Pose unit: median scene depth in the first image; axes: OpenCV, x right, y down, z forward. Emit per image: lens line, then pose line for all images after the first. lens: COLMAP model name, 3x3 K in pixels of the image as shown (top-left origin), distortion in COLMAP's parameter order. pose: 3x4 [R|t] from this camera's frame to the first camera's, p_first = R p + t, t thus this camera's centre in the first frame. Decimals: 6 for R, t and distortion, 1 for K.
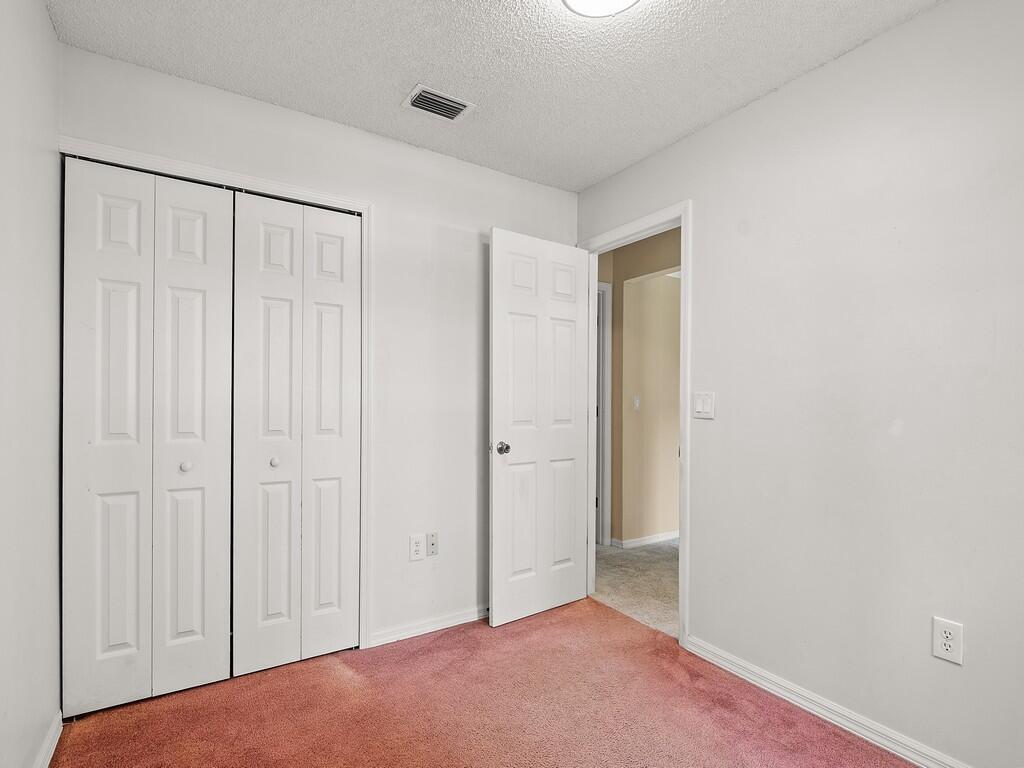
lens RADIAL K [[510.6, 0, 512.1], [0, 510.6, 400.2], [0, 0, 1]] dist [0.004359, 0.000957]
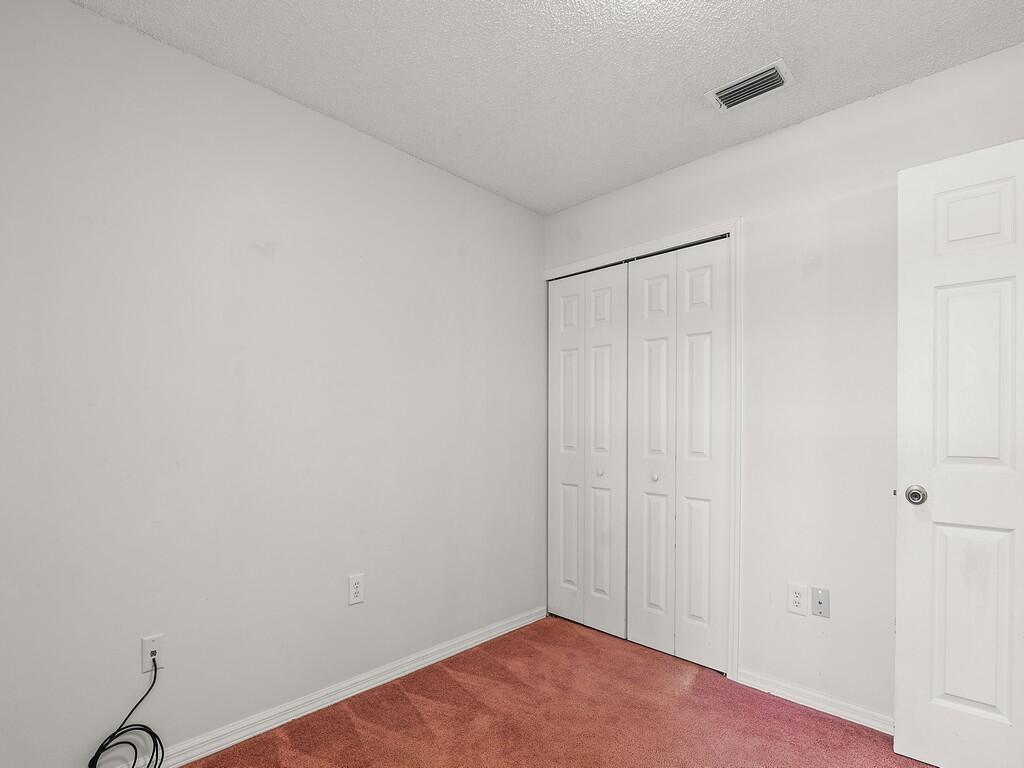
lens RADIAL K [[524.8, 0, 509.6], [0, 524.8, 426.8], [0, 0, 1]] dist [-0.001481, -0.000006]
pose [[0.215877, -0.000485, -0.976420, 0.640863], [-0.001019, 0.999999, -0.000722, 0.005782], [0.976420, 0.001151, 0.215877, 0.399195]]
